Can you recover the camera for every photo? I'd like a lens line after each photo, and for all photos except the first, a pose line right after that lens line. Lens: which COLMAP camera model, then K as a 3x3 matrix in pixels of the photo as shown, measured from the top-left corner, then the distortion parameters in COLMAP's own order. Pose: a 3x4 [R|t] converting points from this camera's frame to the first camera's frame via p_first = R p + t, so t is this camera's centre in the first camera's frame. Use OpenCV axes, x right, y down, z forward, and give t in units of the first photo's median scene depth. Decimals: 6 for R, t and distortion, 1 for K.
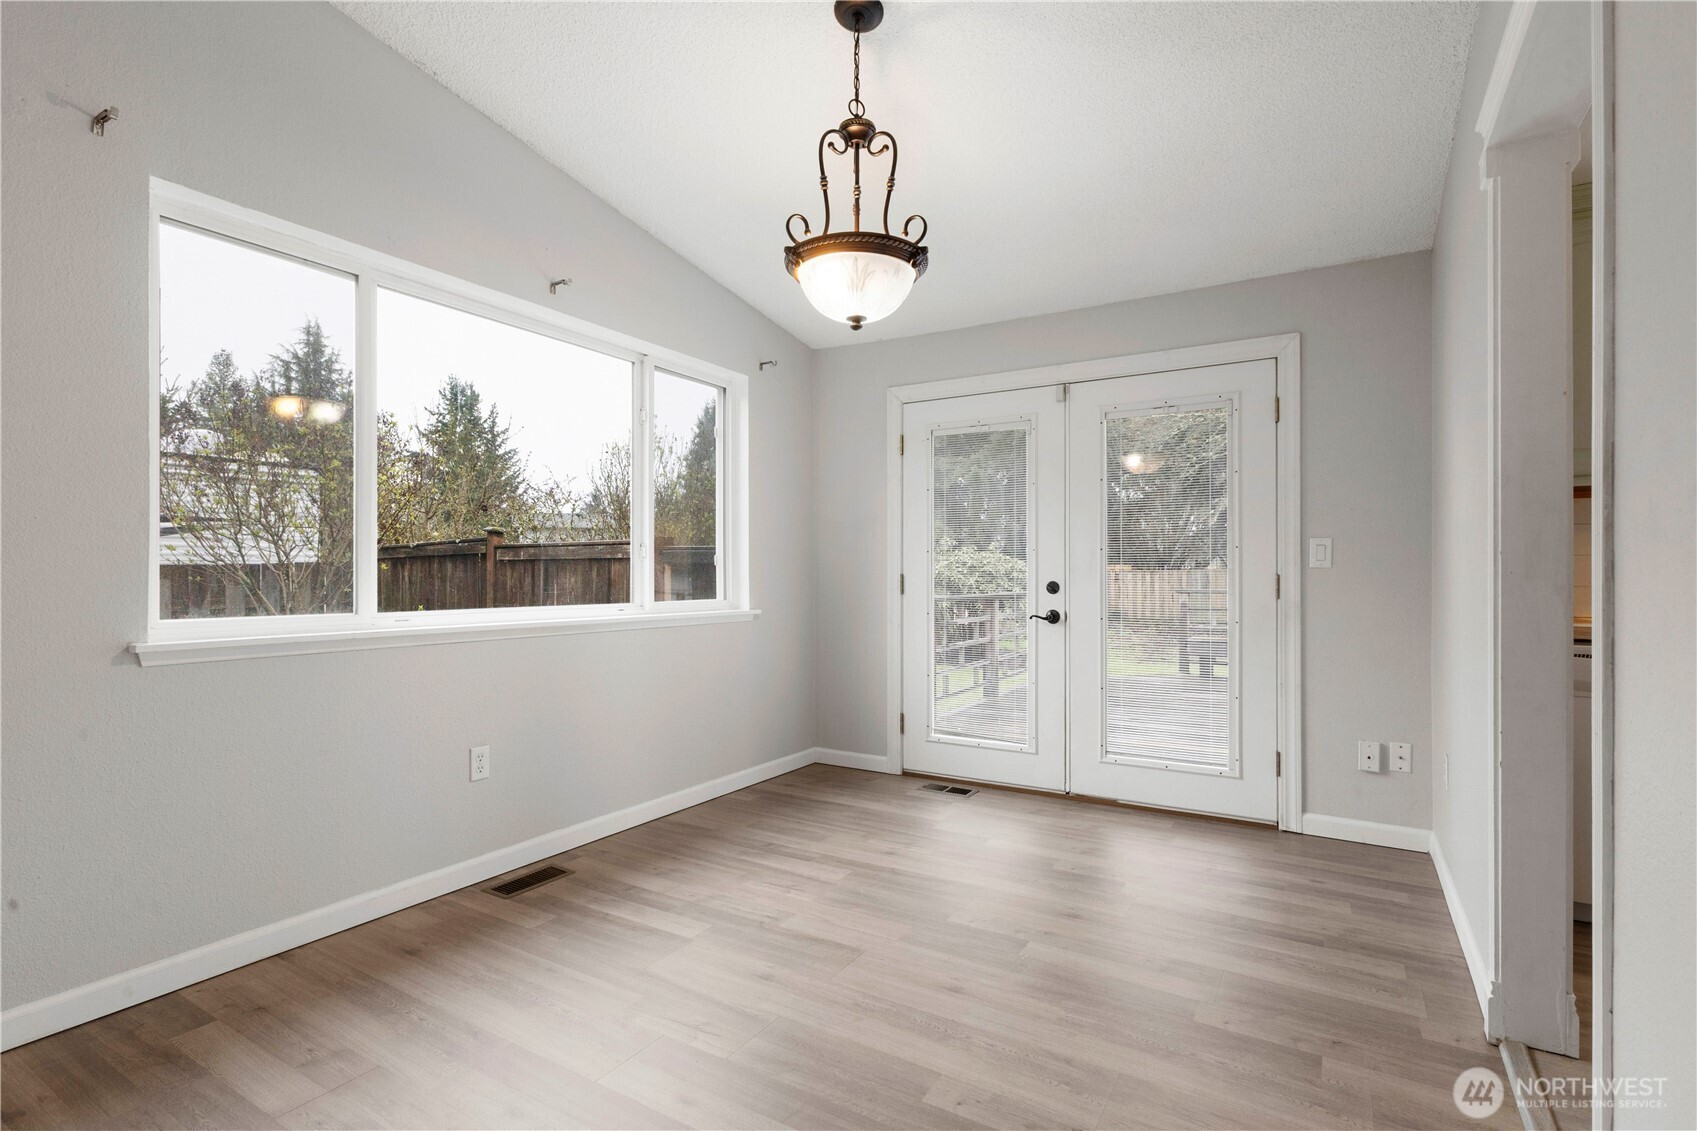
lens RADIAL K [[805.5, 0, 851.8], [0, 805.5, 572.7], [0, 0, 1]] dist [0.002880, -0.000241]
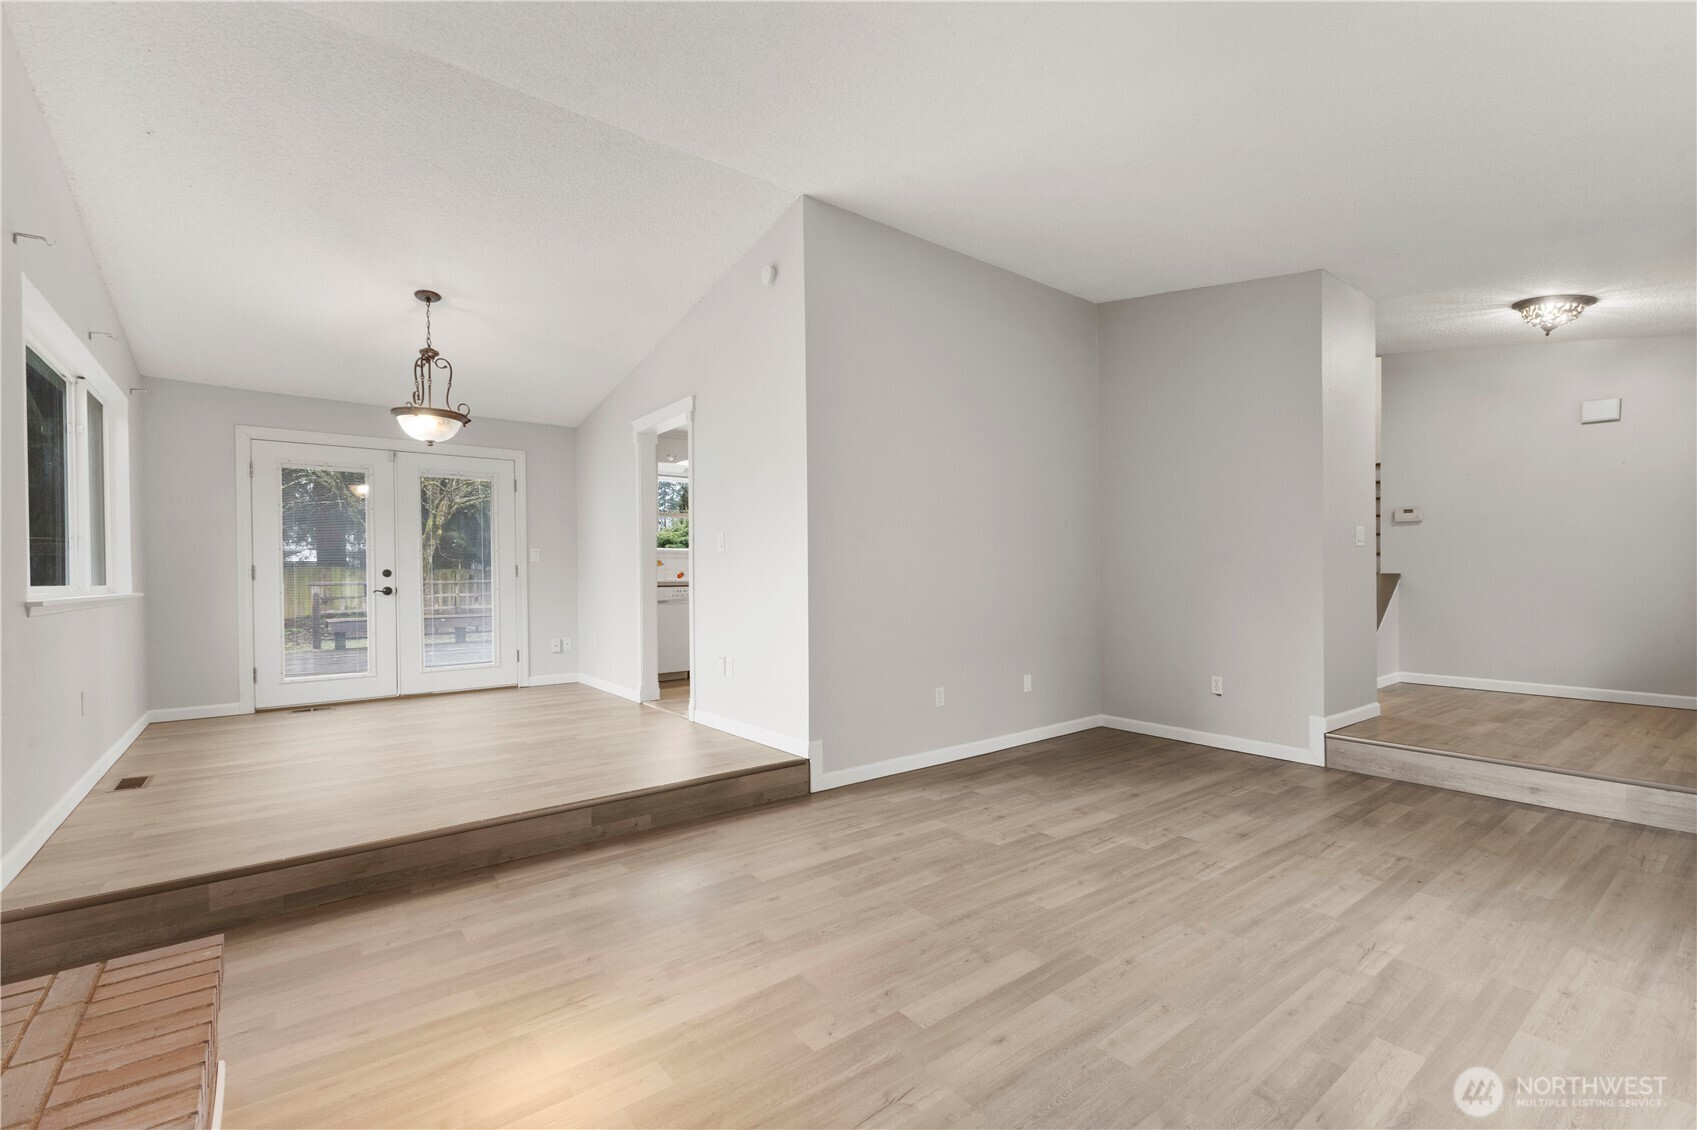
lens RADIAL K [[735.1, 0, 852.2], [0, 735.1, 574.9], [0, 0, 1]] dist [0.009243, -0.001263]
pose [[0.358604, -0.005201, 0.933475, -0.778874], [0.006172, 0.999976, 0.003200, 0.021852], [-0.933470, 0.004614, 0.358627, -0.408434]]
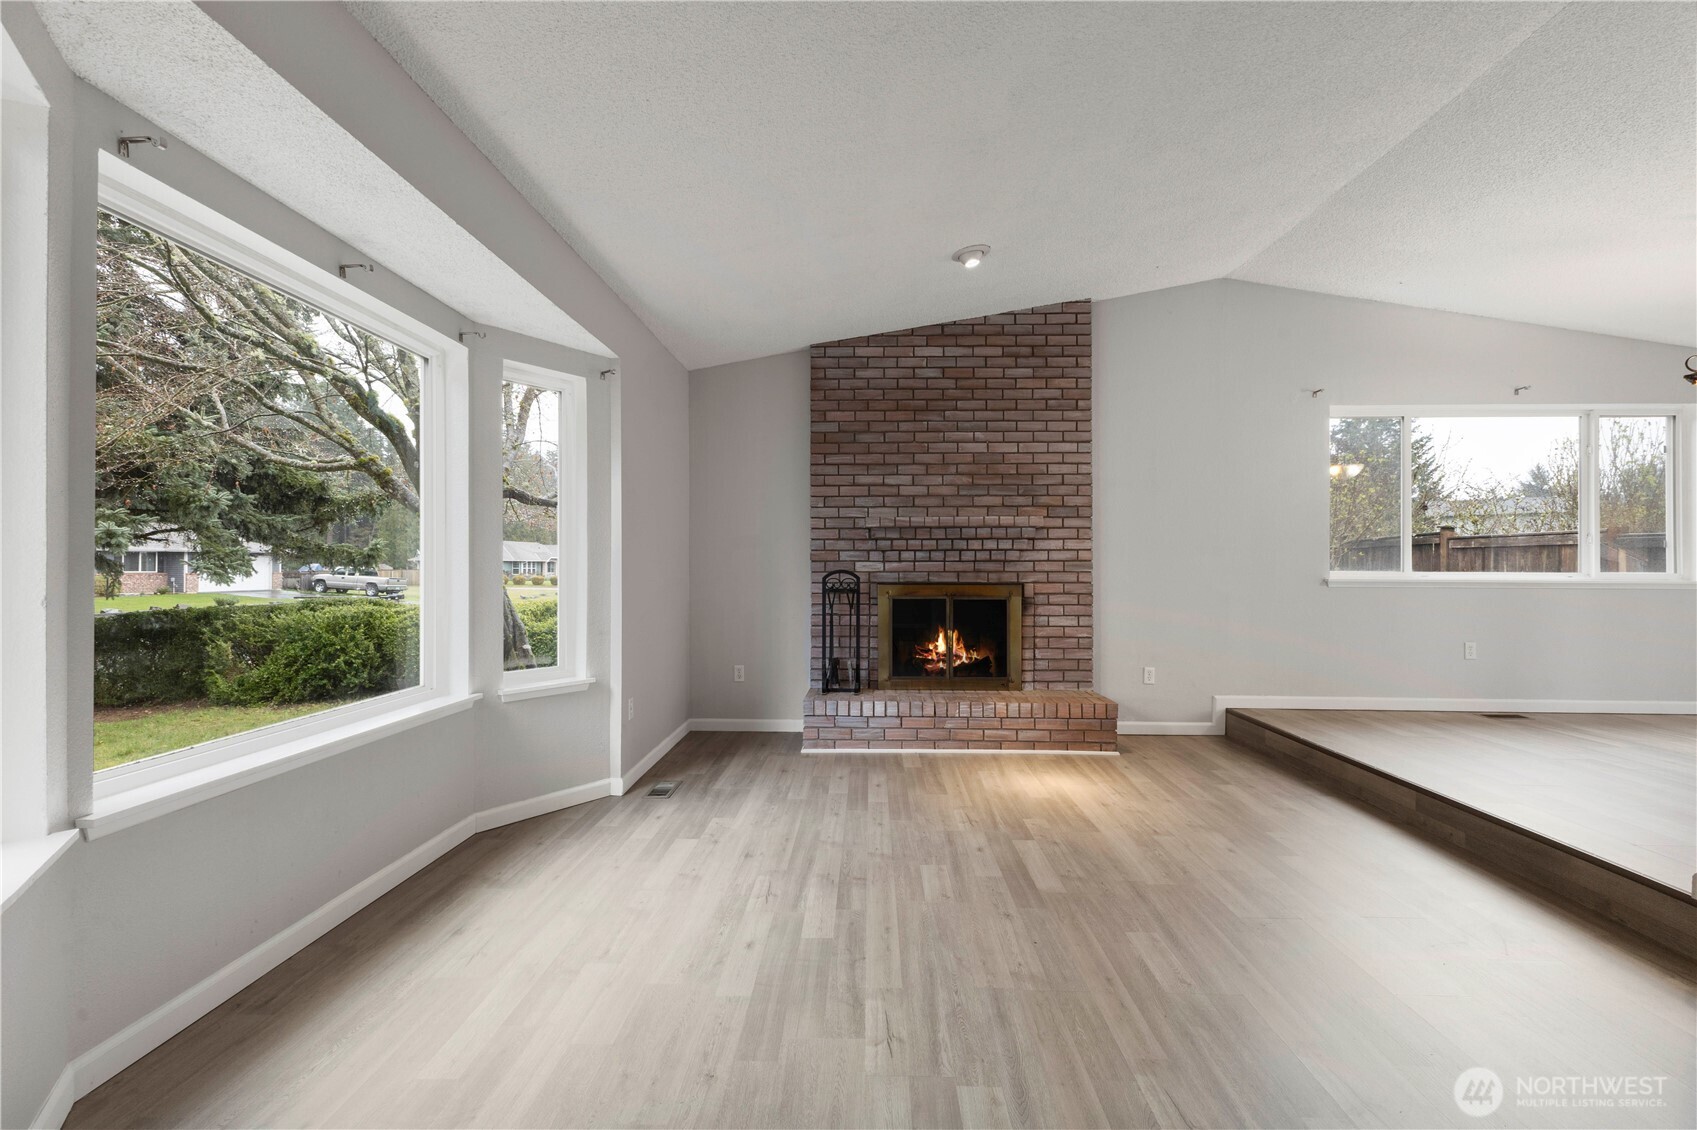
lens RADIAL K [[735.1, 0, 843.4], [0, 735.1, 562.0], [0, 0, 1]] dist [0.009243, -0.001263]
pose [[0.488110, -0.003589, -0.872775, 0.243582], [0.000081, 0.999992, -0.004067, 0.020338], [0.872782, 0.001914, 0.488106, -0.809454]]
